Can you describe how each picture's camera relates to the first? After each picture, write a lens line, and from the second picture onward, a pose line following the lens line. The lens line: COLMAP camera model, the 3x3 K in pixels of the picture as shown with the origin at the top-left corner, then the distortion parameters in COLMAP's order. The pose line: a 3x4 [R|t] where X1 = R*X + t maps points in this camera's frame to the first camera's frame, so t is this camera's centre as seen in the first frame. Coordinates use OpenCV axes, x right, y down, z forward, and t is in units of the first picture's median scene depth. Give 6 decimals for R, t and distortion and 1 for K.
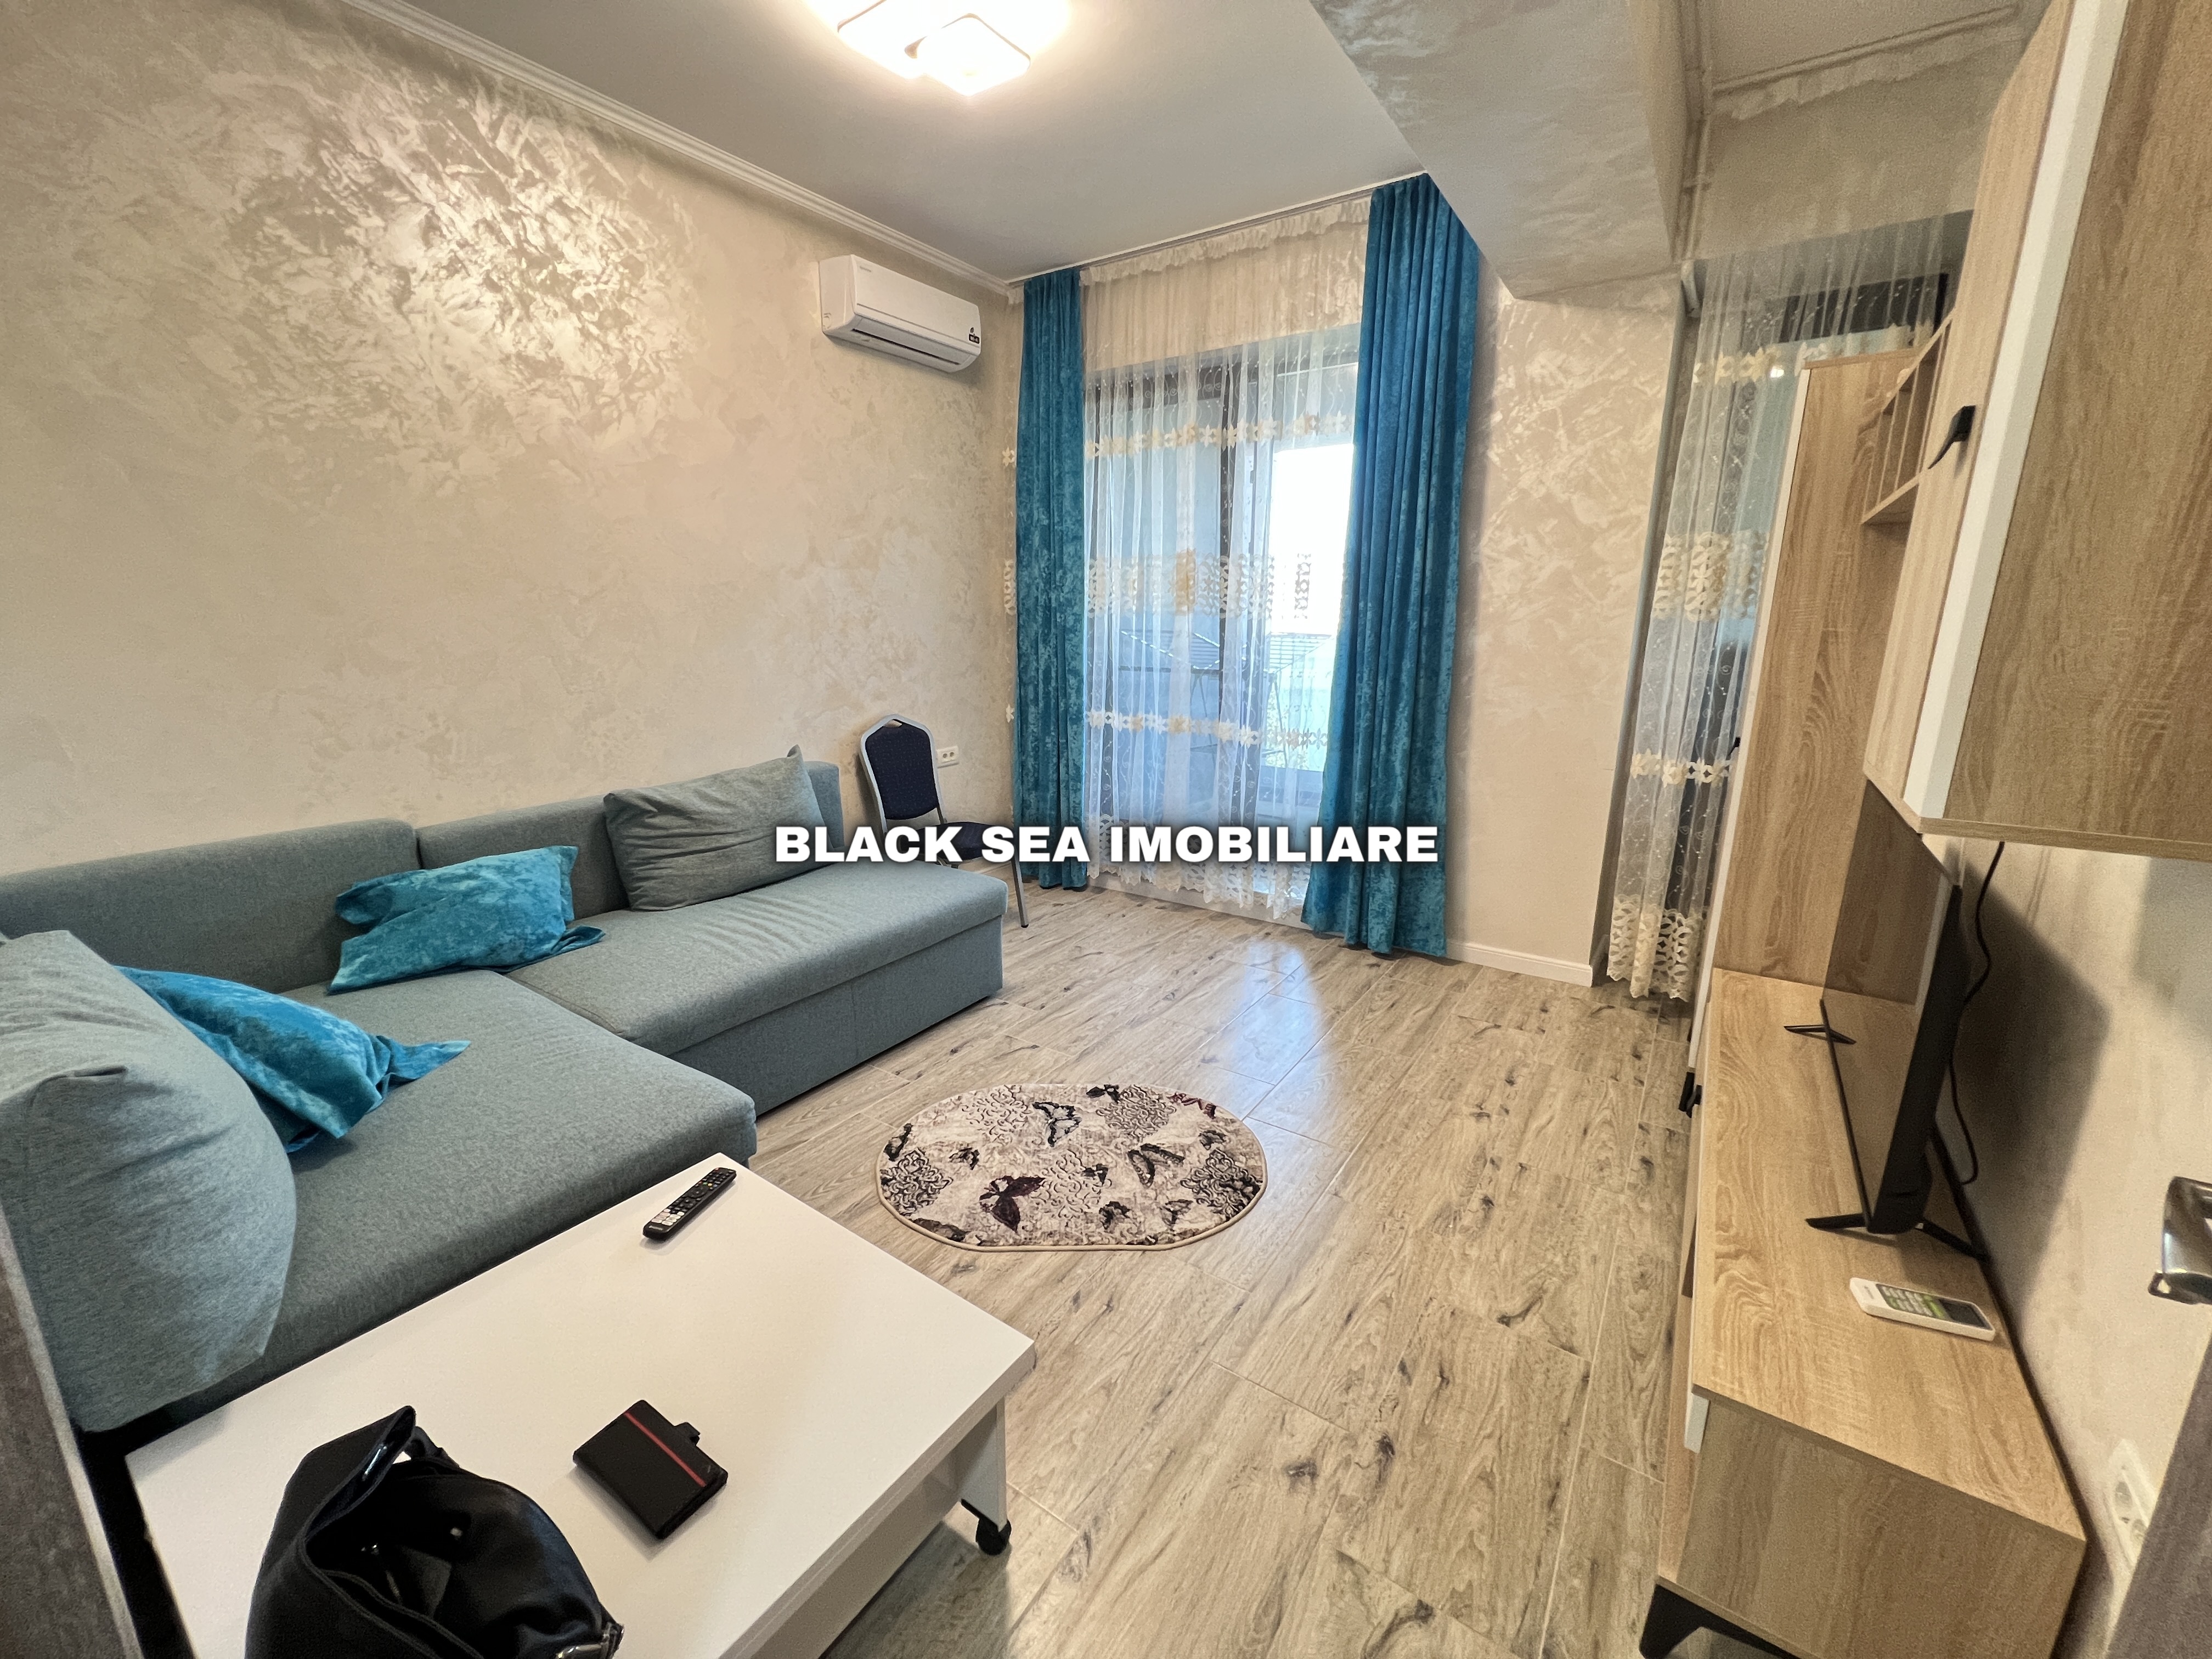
lens RADIAL K [[891.5, 0, 1106.7], [0, 891.5, 832.2], [0, 0, 1]] dist [0.000427, 0.000005]
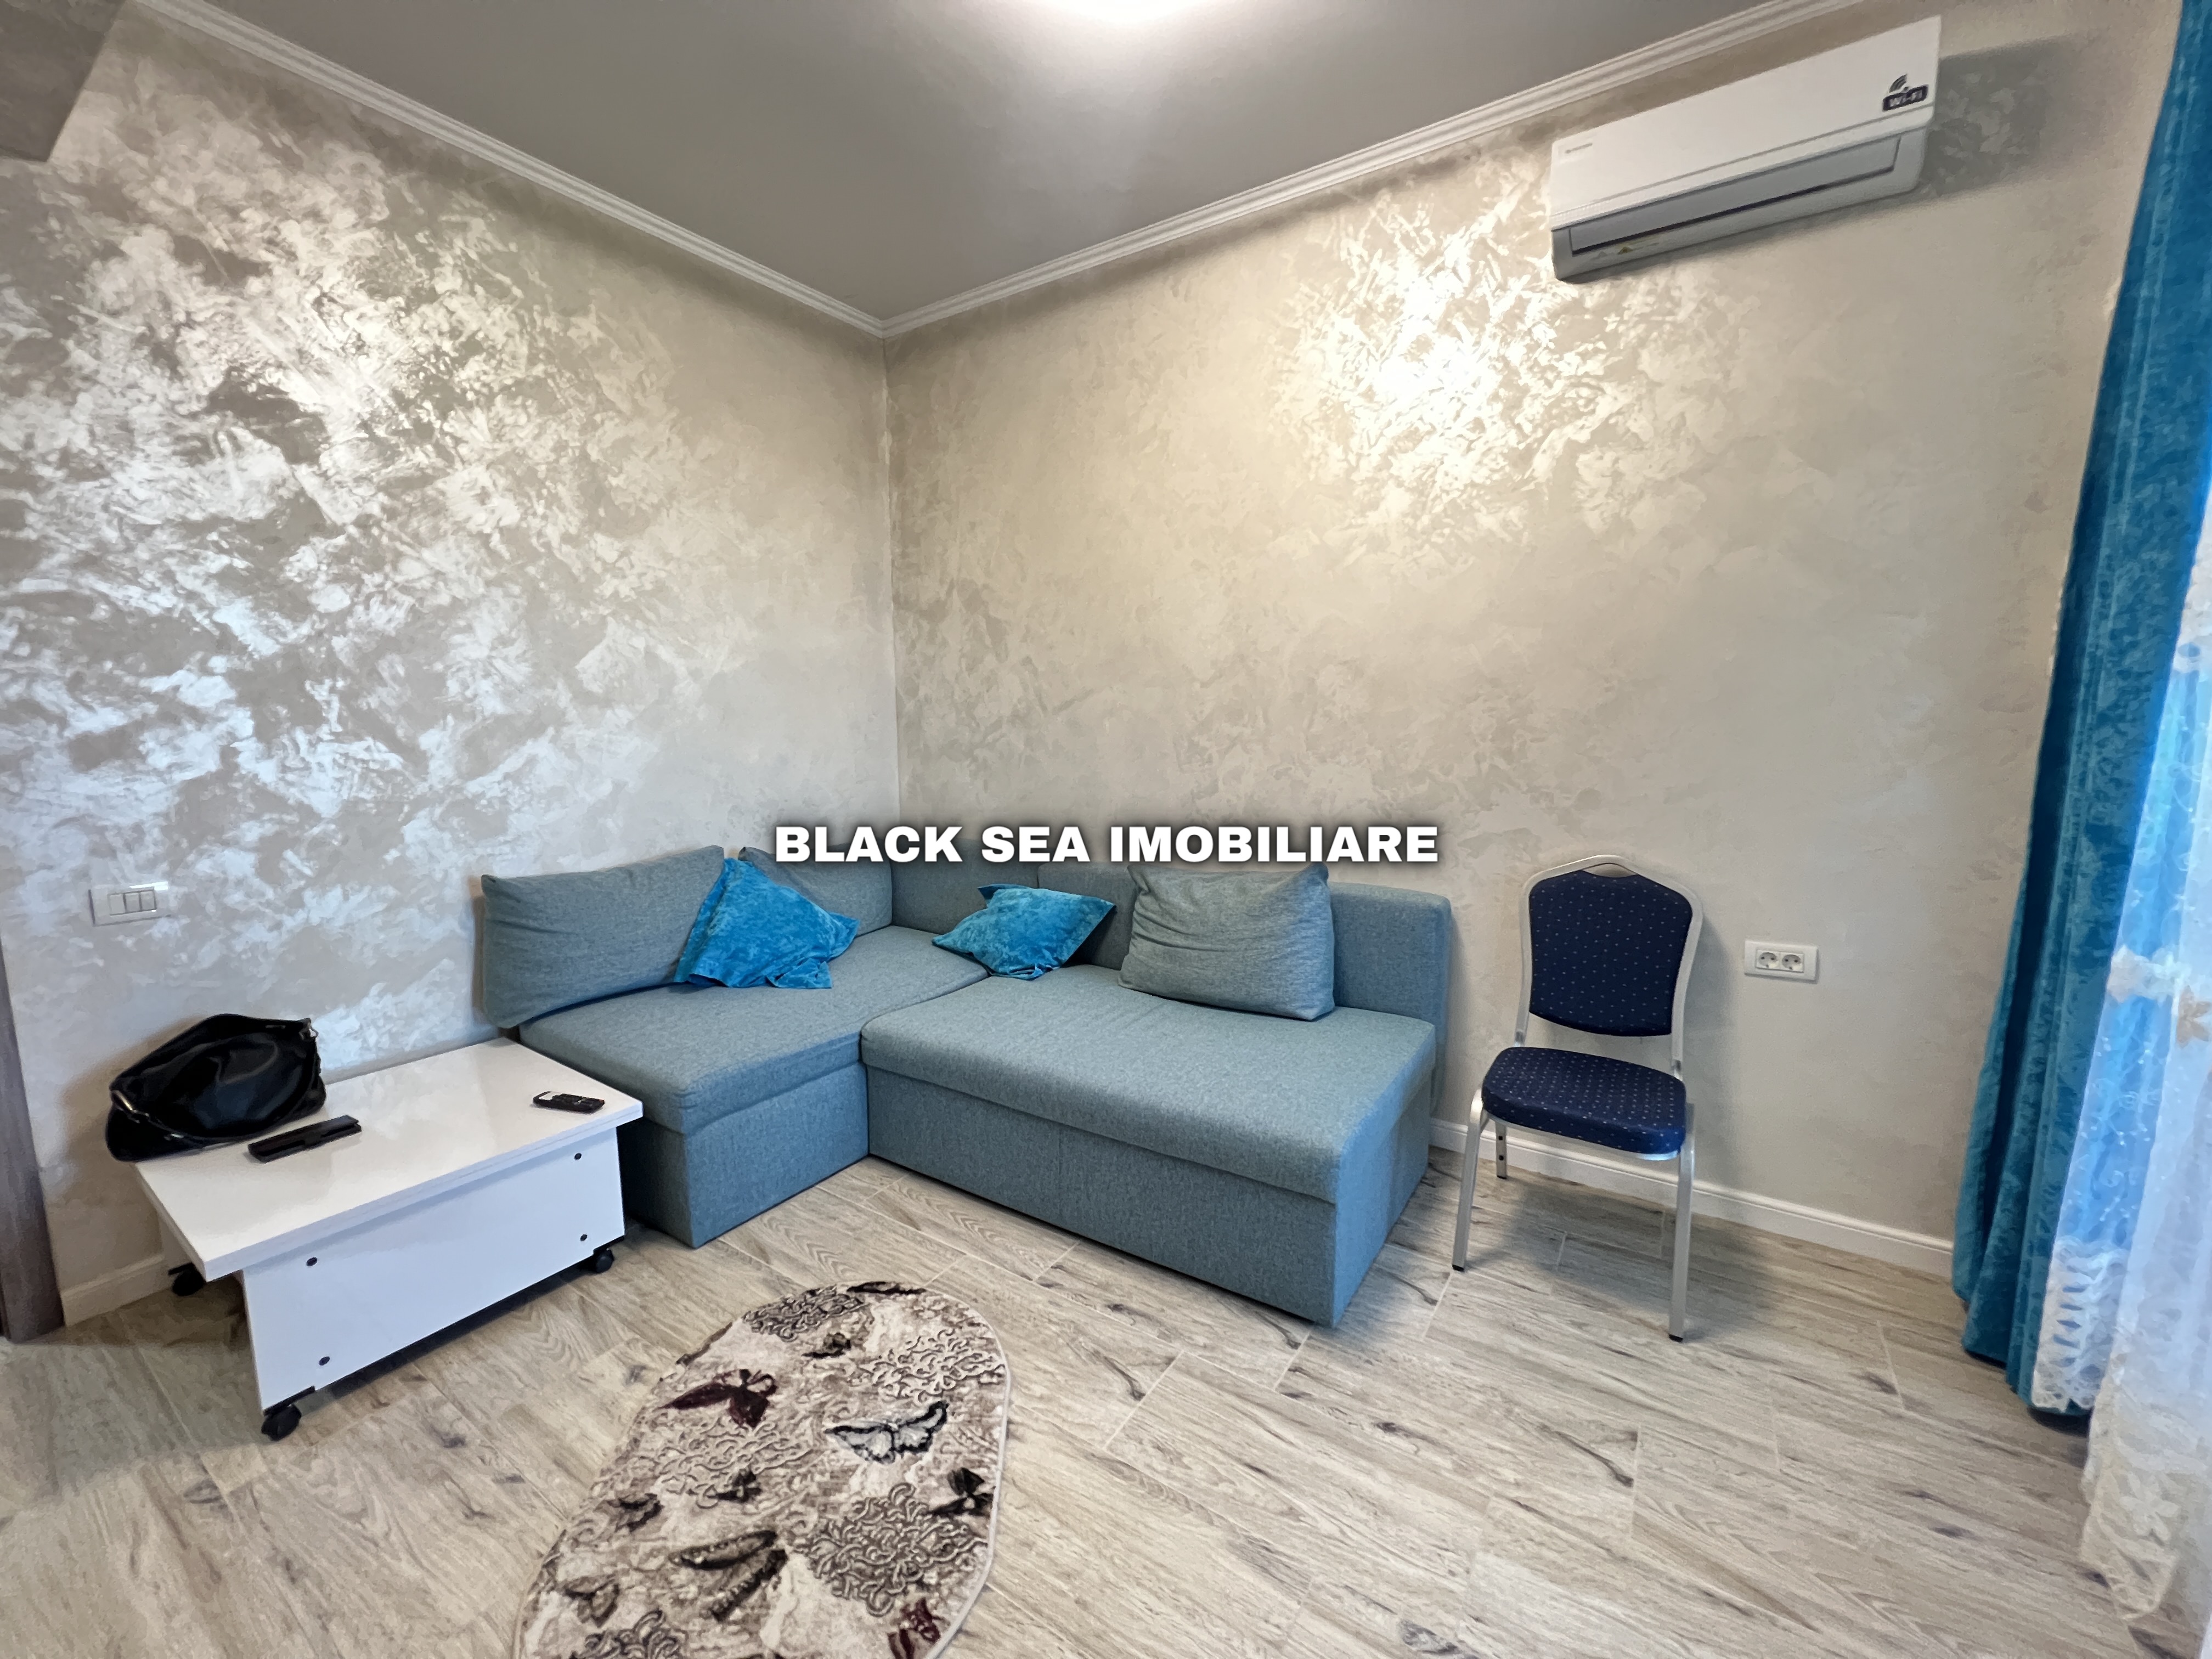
lens RADIAL K [[890.5, 0, 1110.2], [0, 890.5, 827.3], [0, 0, 1]] dist [0.000214, -0.000053]
pose [[0.007500, 0.125788, -0.992029, 0.552823], [-0.227898, 0.966164, 0.120785, -0.233266], [0.973656, 0.225176, 0.035913, 1.040019]]
